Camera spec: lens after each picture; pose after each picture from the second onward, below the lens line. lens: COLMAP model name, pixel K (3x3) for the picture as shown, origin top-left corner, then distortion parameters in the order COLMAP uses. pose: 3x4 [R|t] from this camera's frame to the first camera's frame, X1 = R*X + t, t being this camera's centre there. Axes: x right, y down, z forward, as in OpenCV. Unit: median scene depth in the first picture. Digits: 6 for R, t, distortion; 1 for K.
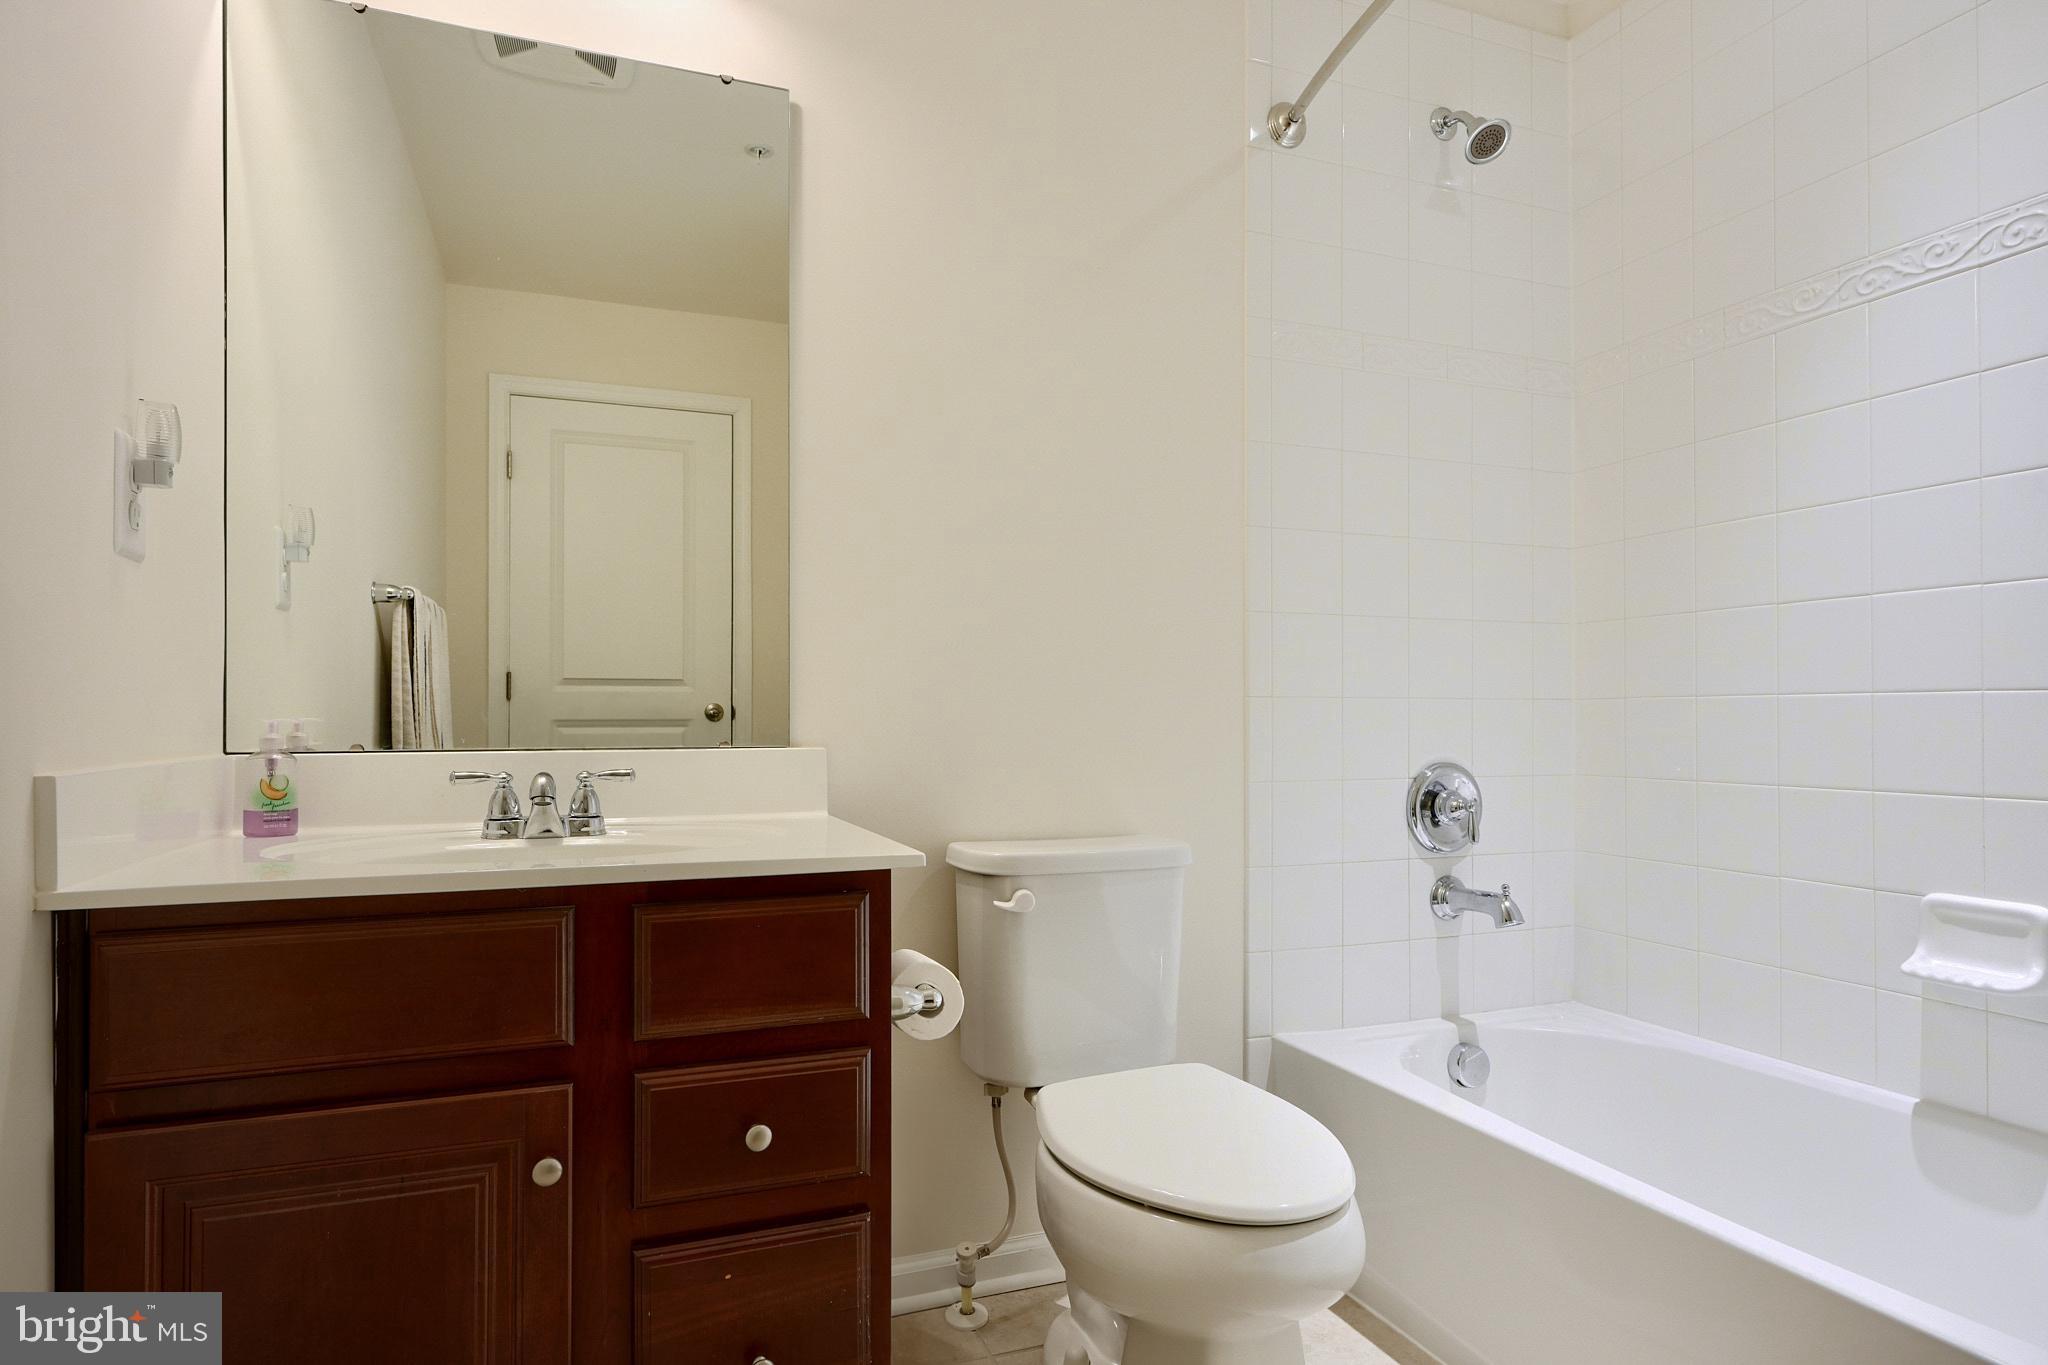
lens RADIAL K [[1141.0, 0, 1026.6], [0, 1141.0, 703.6], [0, 0, 1]] dist [-0.000430, -0.000507]
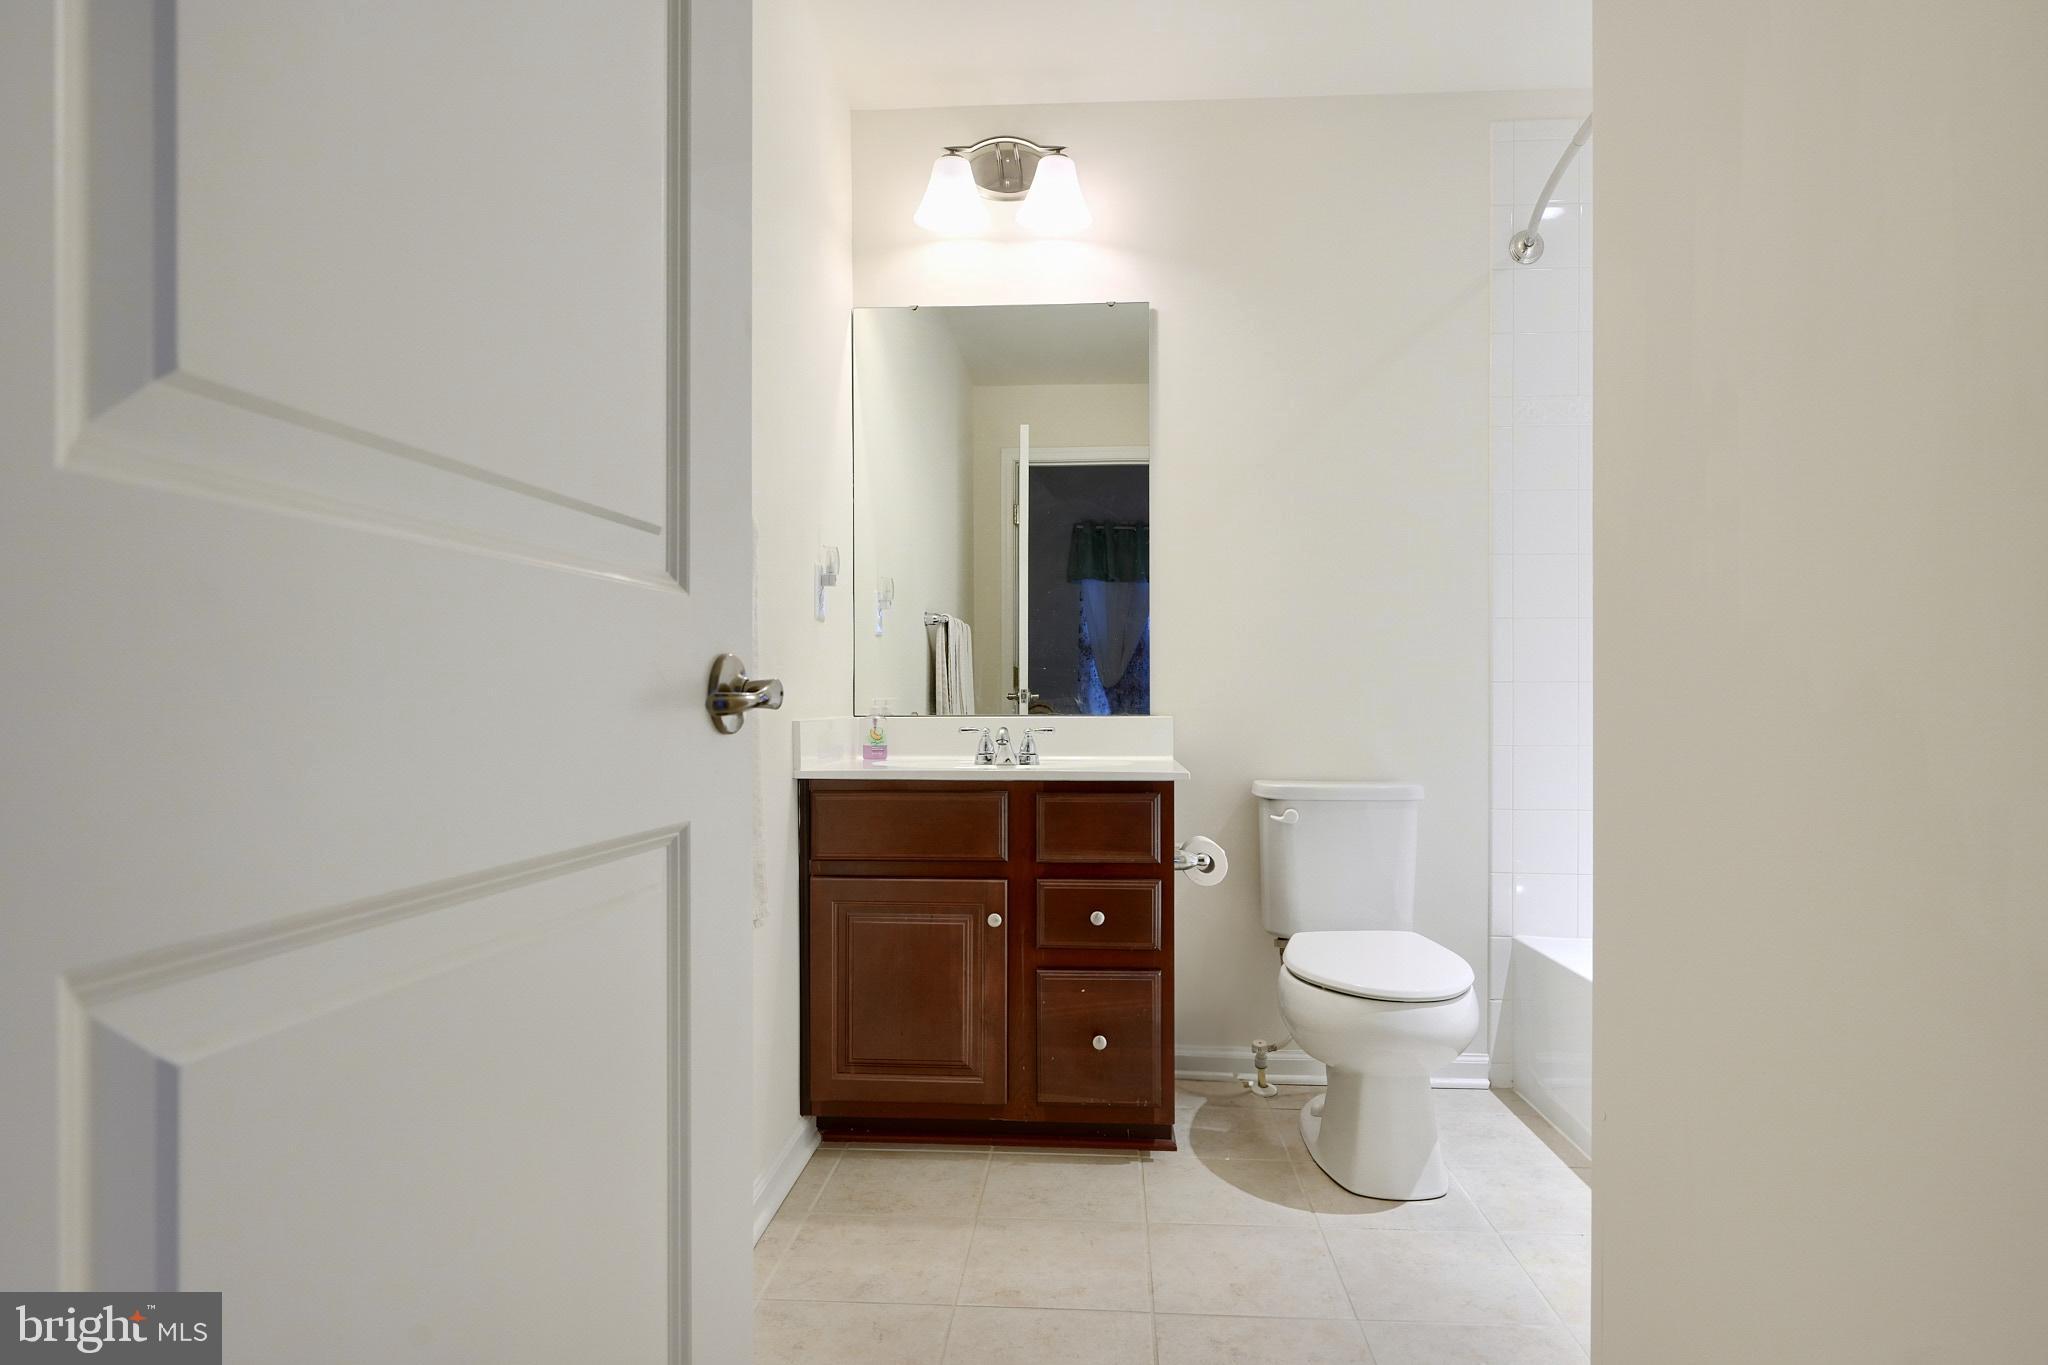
lens RADIAL K [[930.2, 0, 1024.0], [0, 930.2, 682.5], [0, 0, 1]] dist [0.001076, -0.000161]
pose [[0.913971, -0.006567, -0.405726, 0.261135], [0.004031, 0.999967, -0.007103, 0.000172], [0.405759, 0.004856, 0.913967, -0.426485]]
